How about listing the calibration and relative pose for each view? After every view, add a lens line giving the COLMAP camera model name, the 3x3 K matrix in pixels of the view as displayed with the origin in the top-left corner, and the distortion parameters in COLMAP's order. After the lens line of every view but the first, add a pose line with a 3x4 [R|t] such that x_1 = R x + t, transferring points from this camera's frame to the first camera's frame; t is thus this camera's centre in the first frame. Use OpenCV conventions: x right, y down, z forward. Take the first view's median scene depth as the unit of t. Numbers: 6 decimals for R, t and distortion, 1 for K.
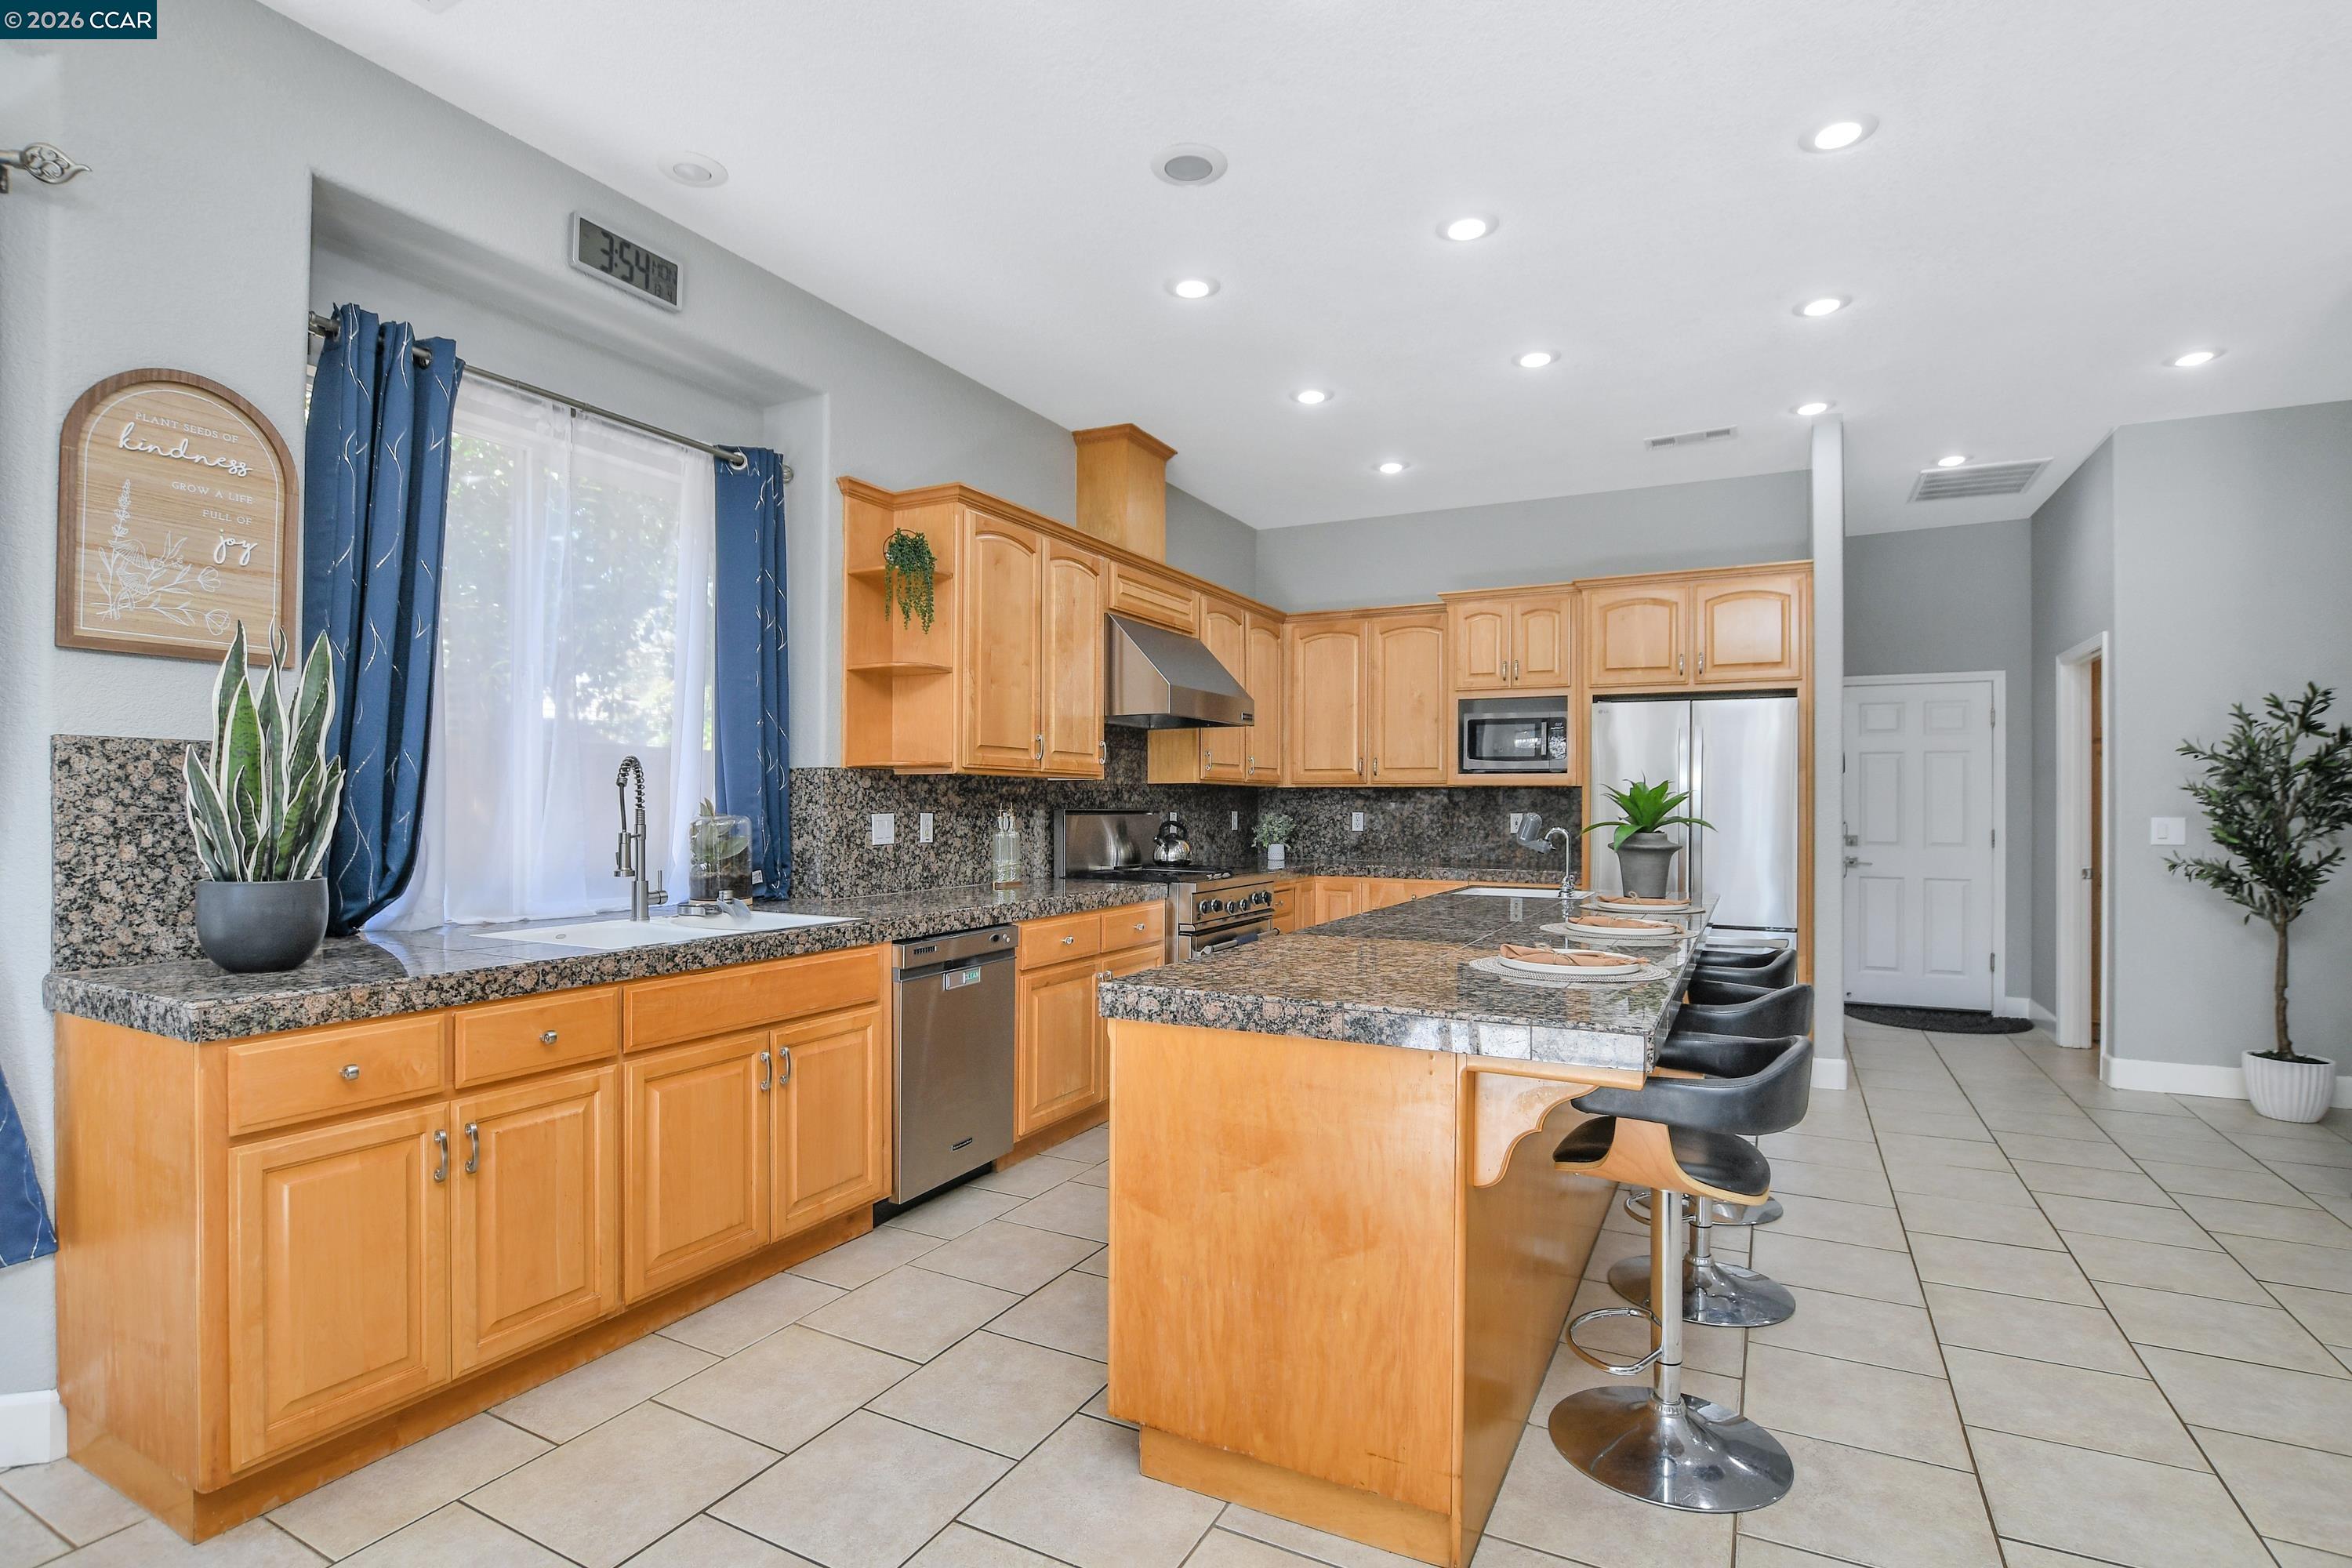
lens RADIAL K [[1145.6, 0, 1138.8], [0, 1145.6, 794.8], [0, 0, 1]] dist [-0.018729, -0.000327]
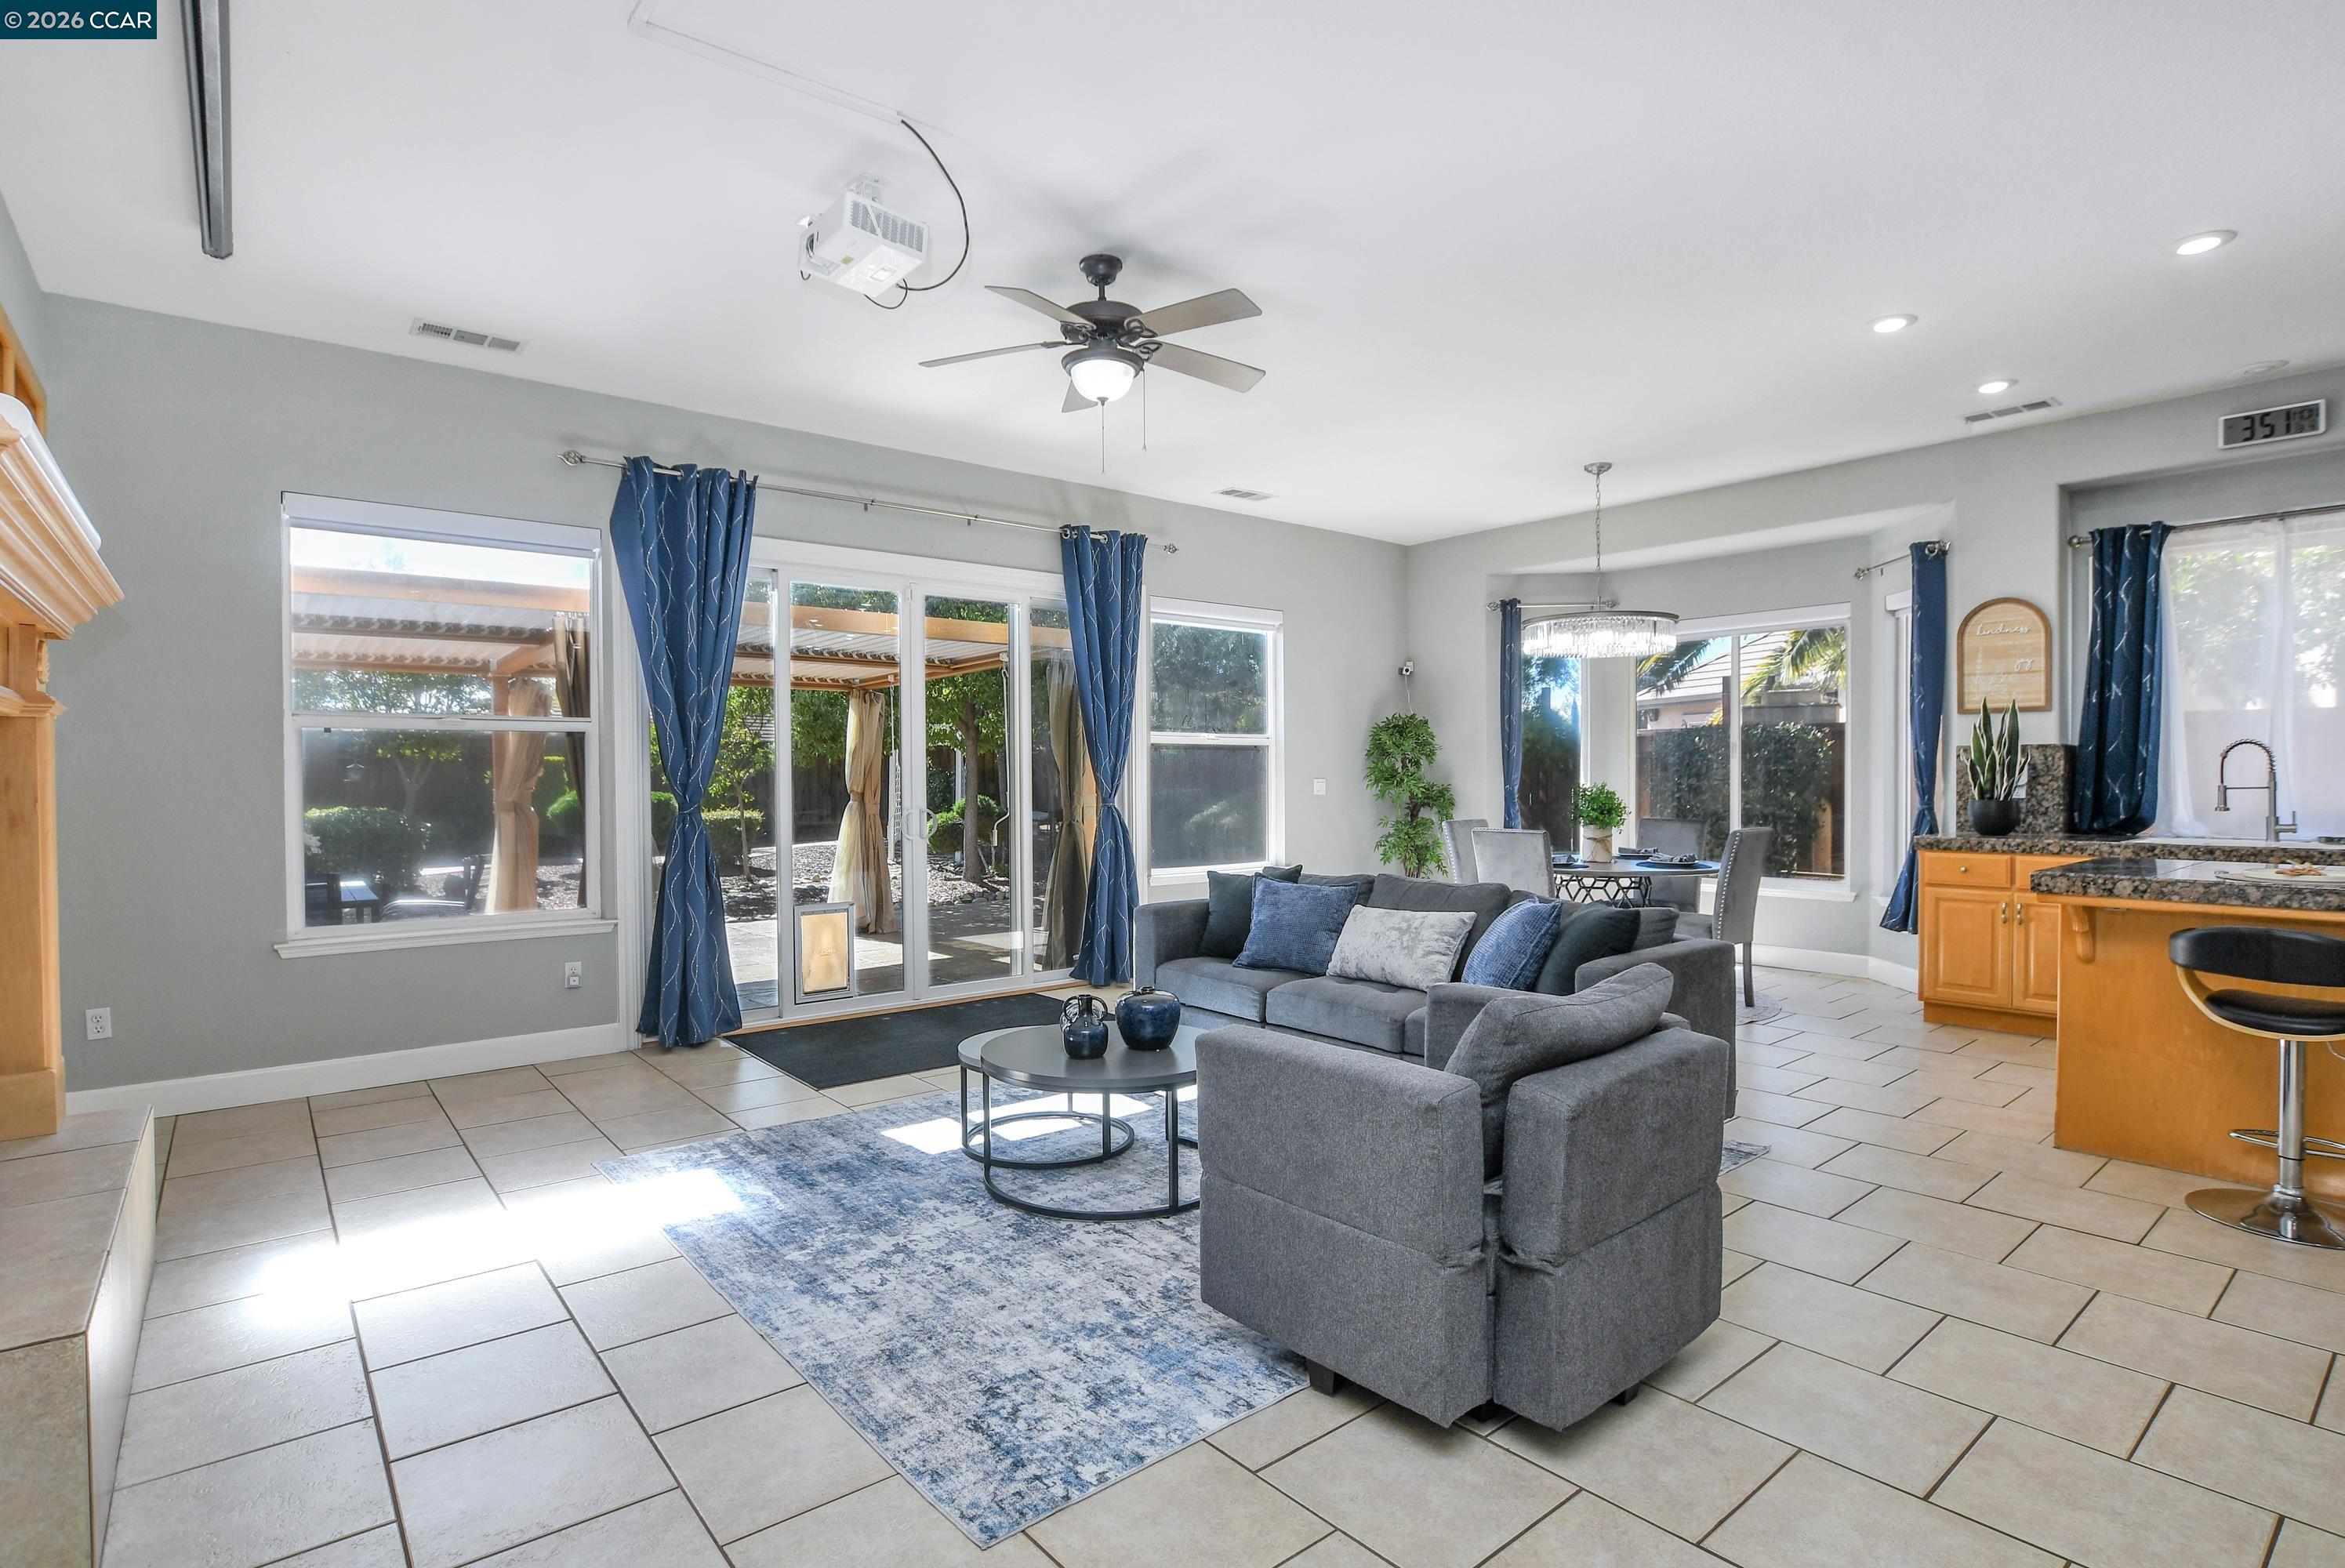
lens RADIAL K [[1143.9, 0, 1172.5], [0, 1143.9, 784.0], [0, 0, 1]] dist [-0.023763, 0.001213]
pose [[-0.371987, 0.001202, -0.928237, 1.241752], [0.009036, 0.999956, -0.002326, 0.015814], [0.928194, -0.009253, -0.371981, 0.127806]]
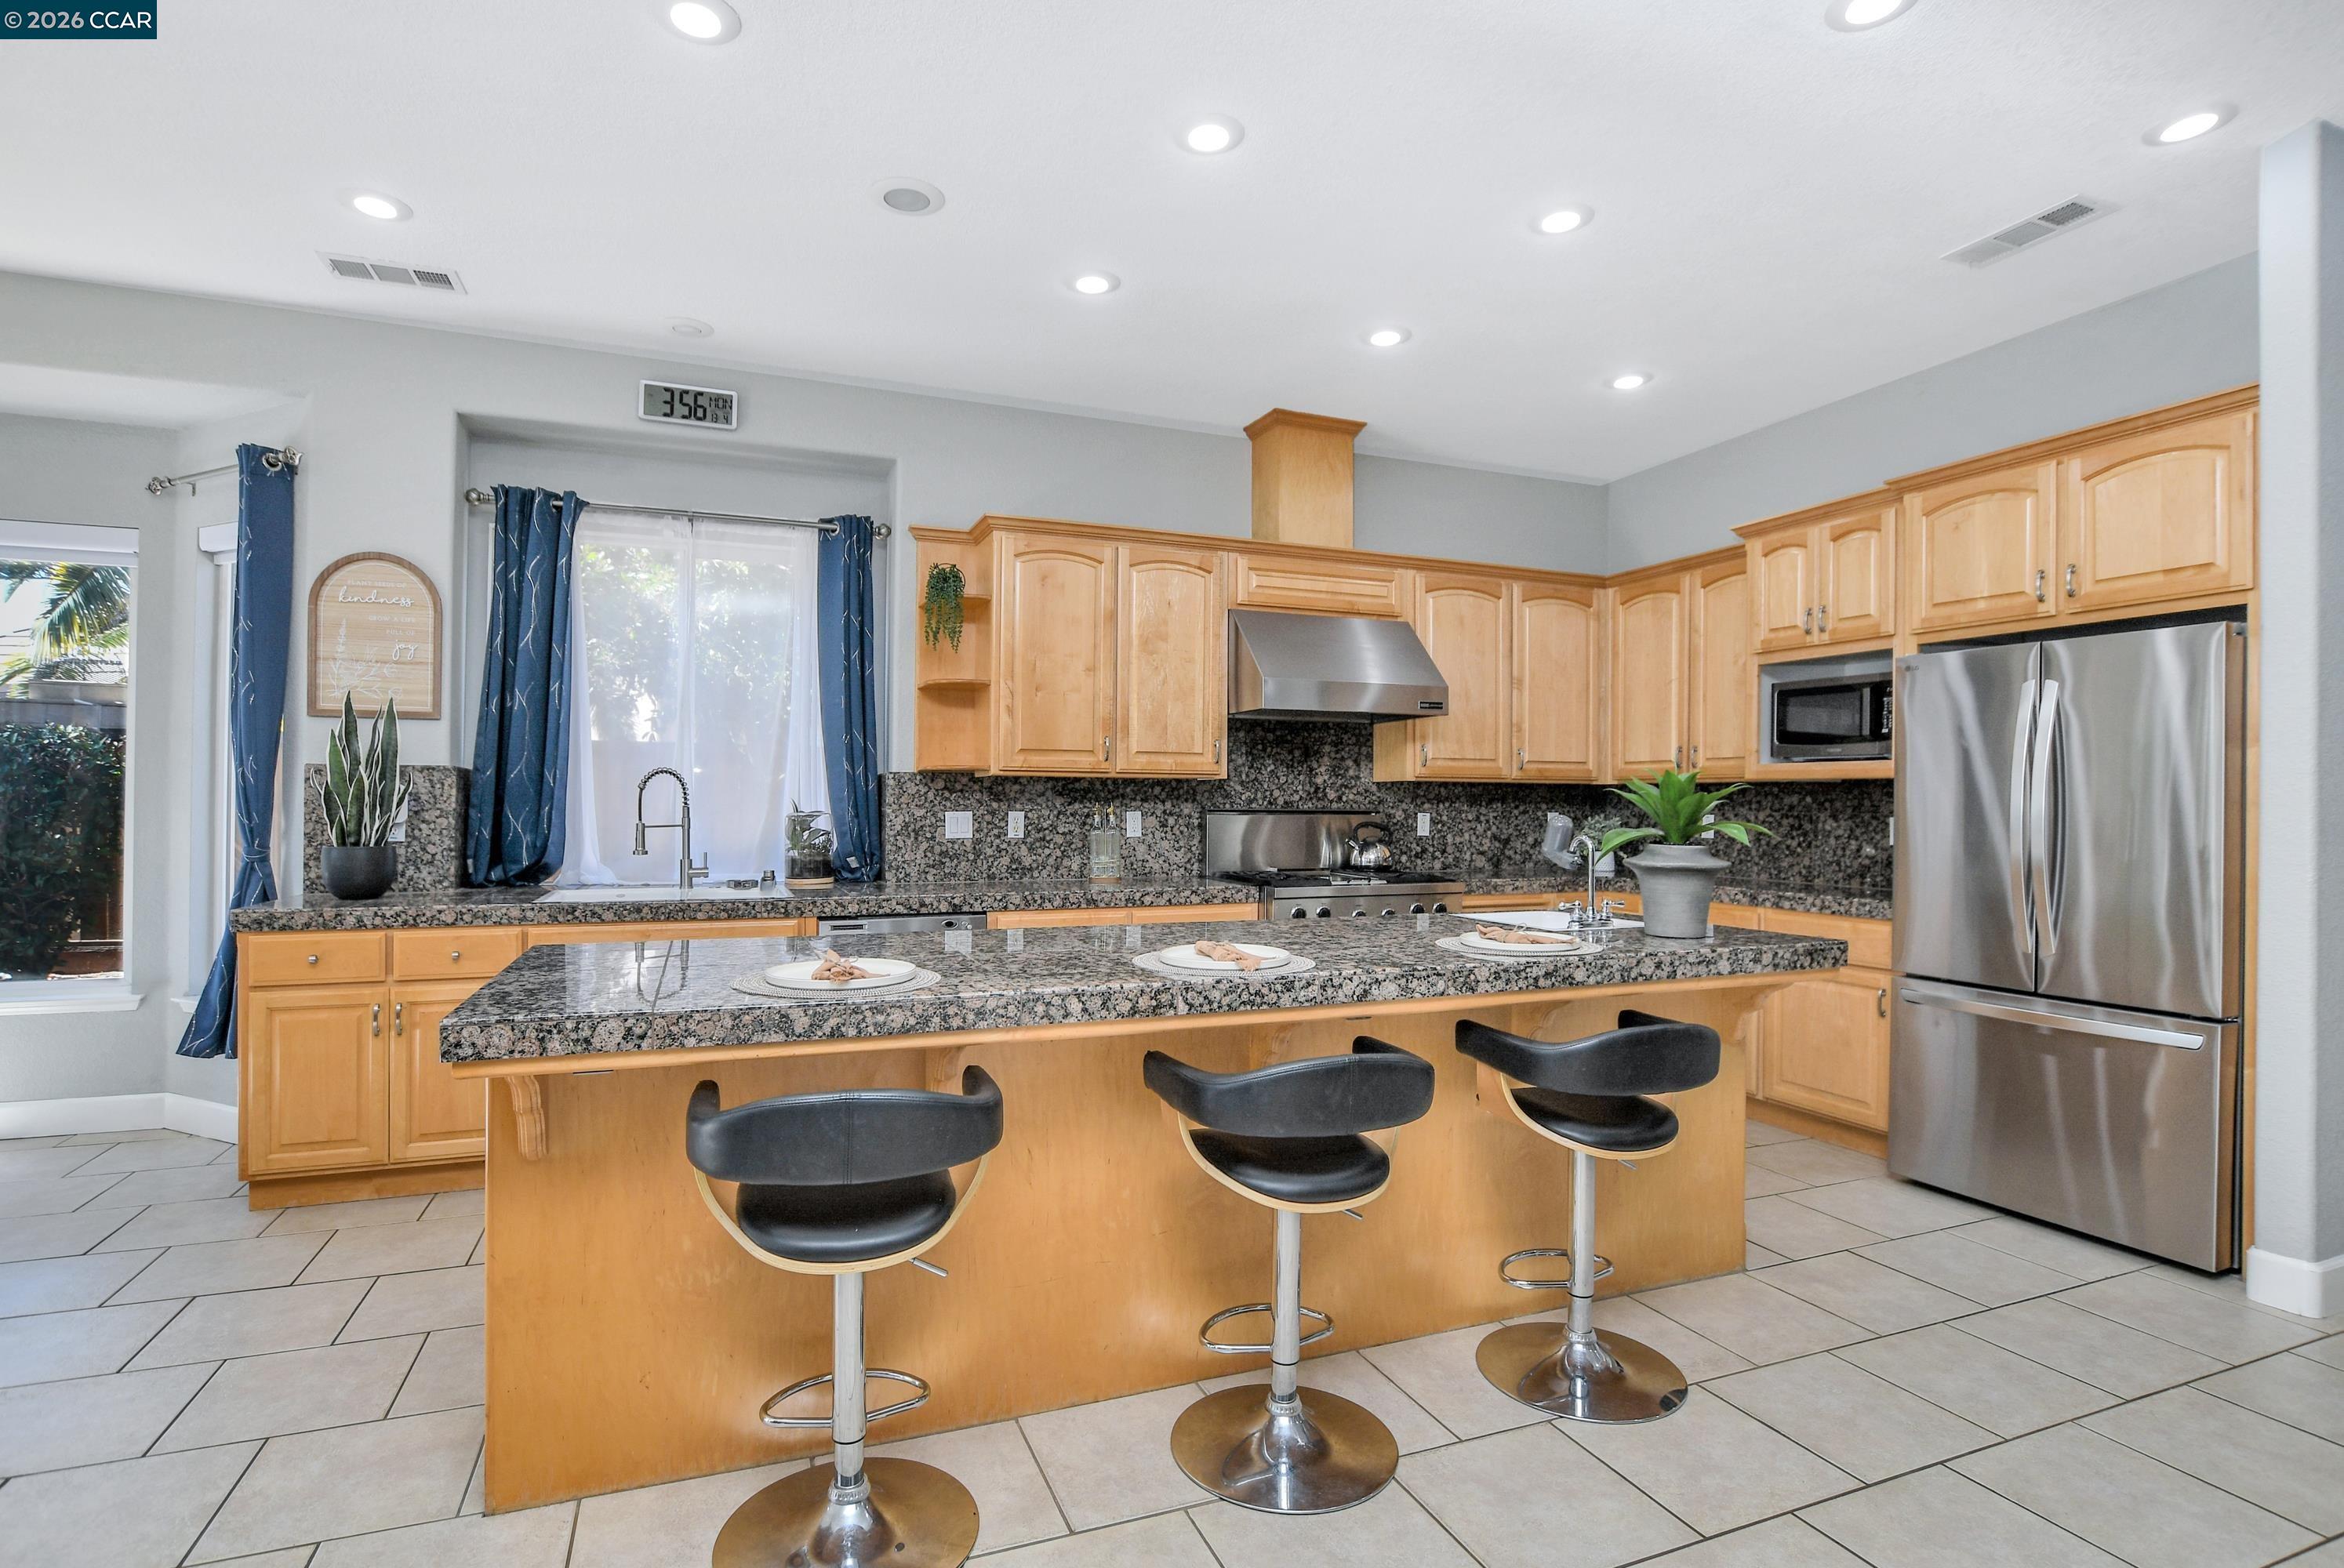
lens RADIAL K [[1112.7, 0, 1137.7], [0, 1112.7, 794.8], [0, 0, 1]] dist [-0.024453, -0.000237]
pose [[0.761852, -0.005995, -0.647724, 0.651475], [0.004014, 0.999982, -0.004534, 0.005624], [0.647739, 0.000854, 0.761862, 0.273020]]
